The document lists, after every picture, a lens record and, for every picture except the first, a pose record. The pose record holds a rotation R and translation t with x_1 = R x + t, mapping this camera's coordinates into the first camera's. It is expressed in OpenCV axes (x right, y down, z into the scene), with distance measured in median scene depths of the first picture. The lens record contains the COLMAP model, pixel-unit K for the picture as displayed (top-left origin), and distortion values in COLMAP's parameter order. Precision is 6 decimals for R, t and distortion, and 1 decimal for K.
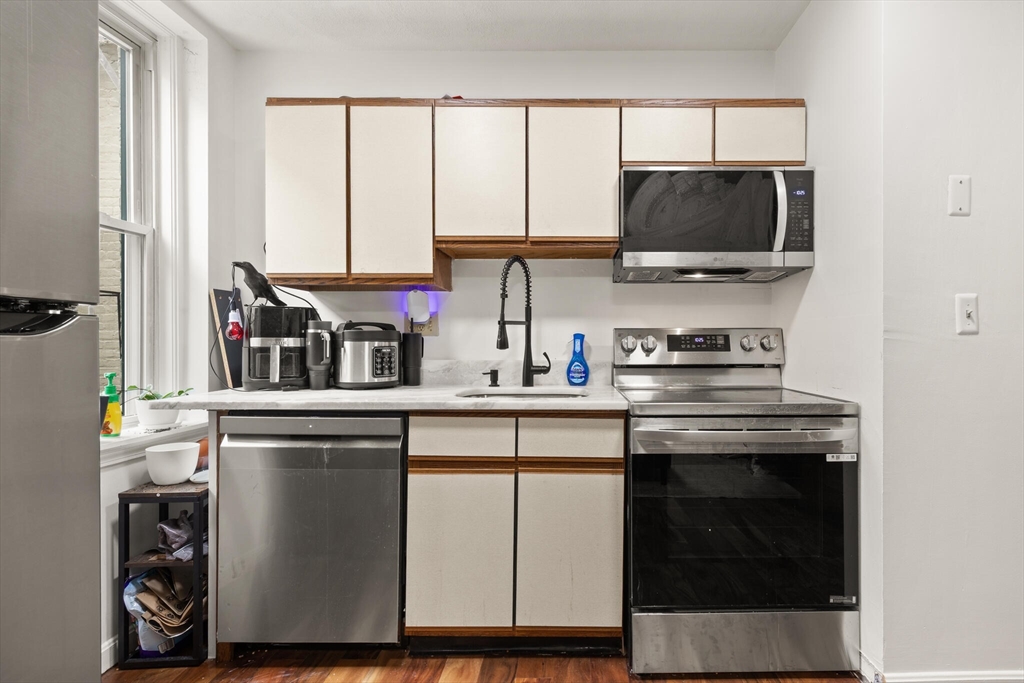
lens RADIAL K [[493.9, 0, 572.8], [0, 493.9, 342.7], [0, 0, 1]] dist [0.003497, -0.000382]
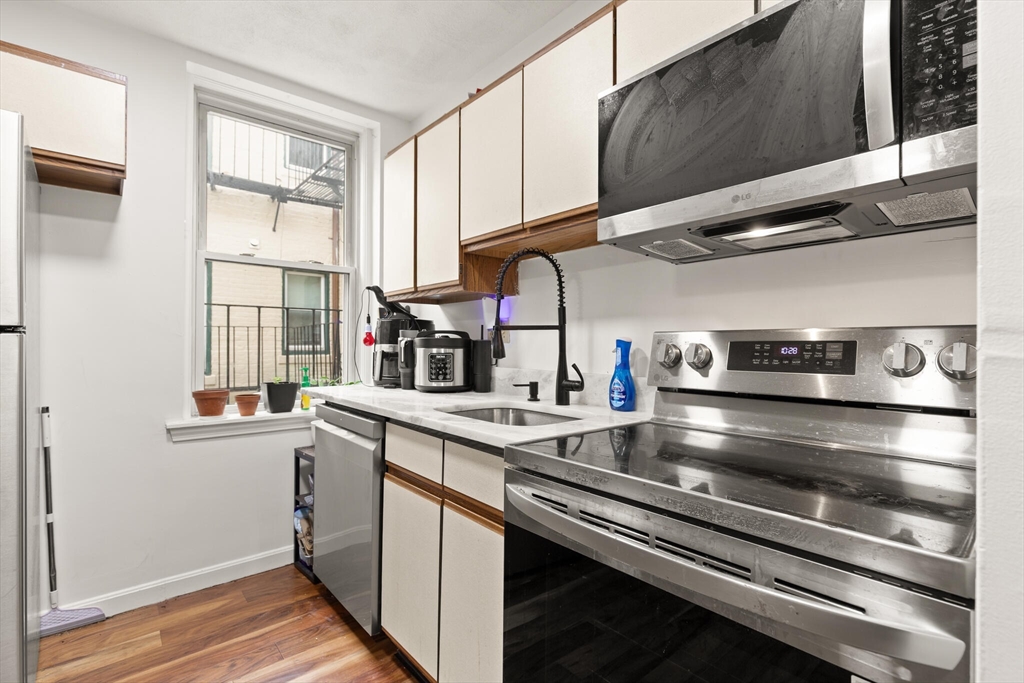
lens RADIAL K [[471.5, 0, 518.0], [0, 471.5, 340.7], [0, 0, 1]] dist [-0.001606, -0.000459]
pose [[0.648981, -0.002831, -0.760799, 0.504273], [-0.006342, 0.999938, -0.009131, -0.010987], [0.760778, 0.010751, 0.648923, 0.482849]]
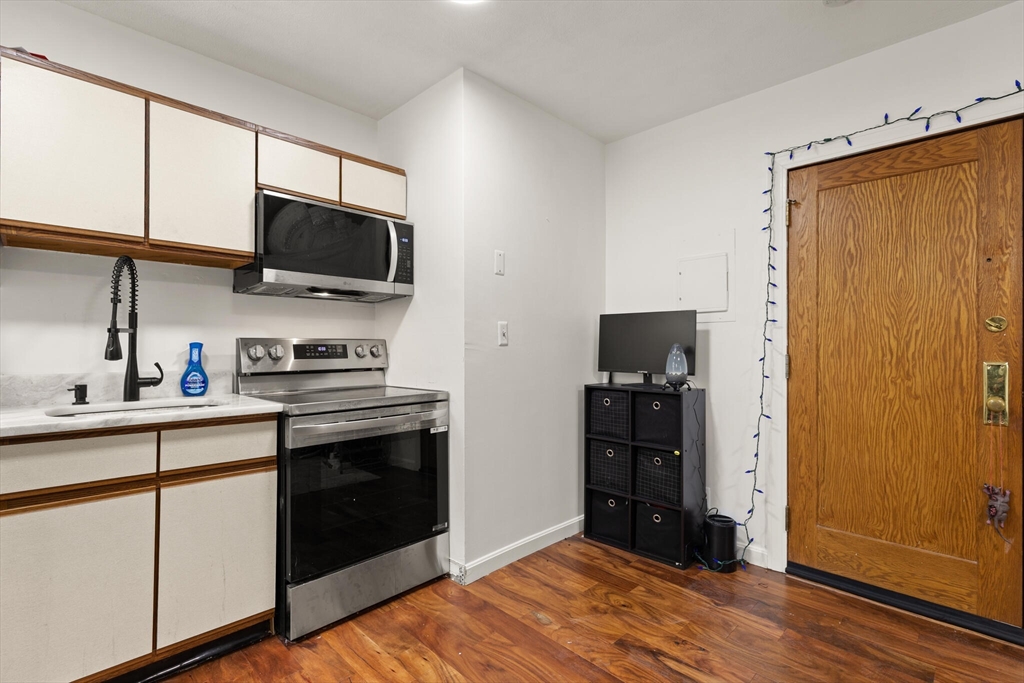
lens RADIAL K [[477.8, 0, 517.8], [0, 477.8, 342.7], [0, 0, 1]] dist [0.023698, -0.012270]
pose [[0.698779, 0.006529, 0.715308, -0.253351], [0.002750, 0.999926, -0.011814, -0.005987], [-0.715332, 0.010222, 0.698710, -0.131859]]
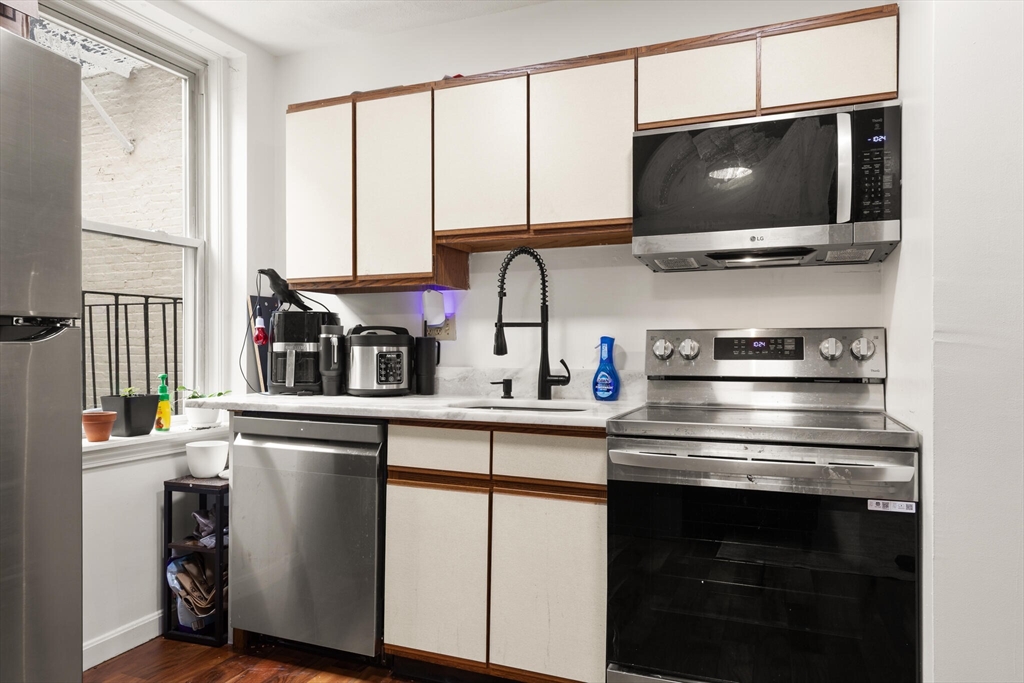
lens RADIAL K [[682.7, 0, 512.9], [0, 682.7, 345.4], [0, 0, 1]] dist [0.004715, 0.001502]
pose [[0.925043, -0.000703, -0.379861, 0.335905], [-0.001059, 0.999990, -0.004430, 0.001306], [0.379861, 0.004500, 0.925033, -0.114170]]
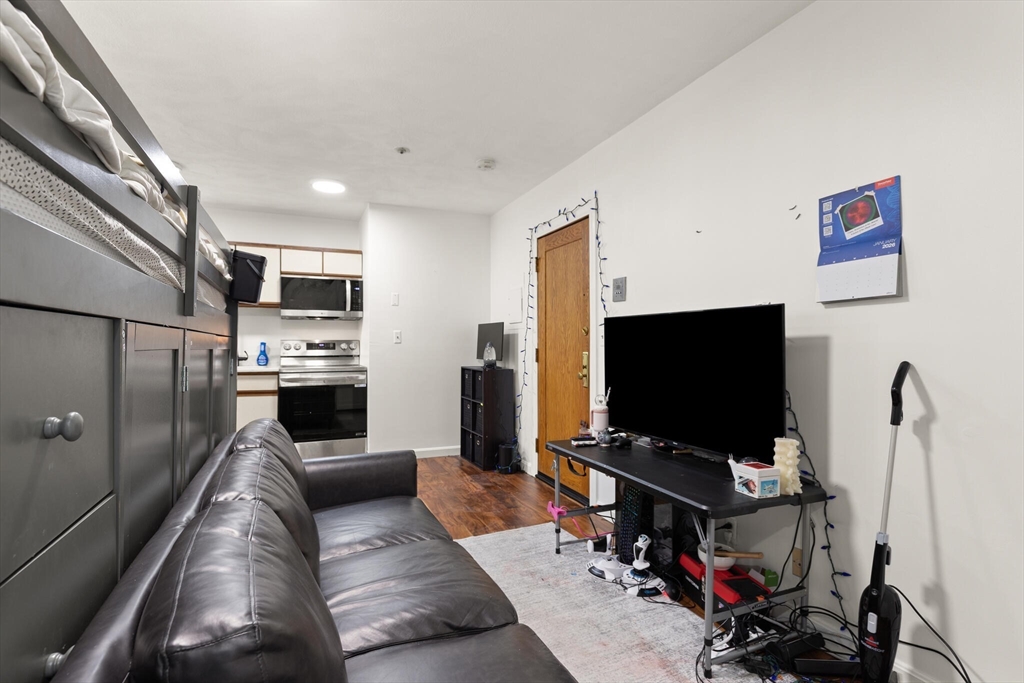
lens RADIAL K [[488.7, 0, 512.0], [0, 488.7, 341.5], [0, 0, 1]] dist [0.041658, -0.000008]
pose [[0.916387, 0.001439, 0.400291, 0.166168], [0.002474, 0.999954, -0.009258, 0.001464], [-0.400286, 0.009474, 0.916341, -1.648436]]
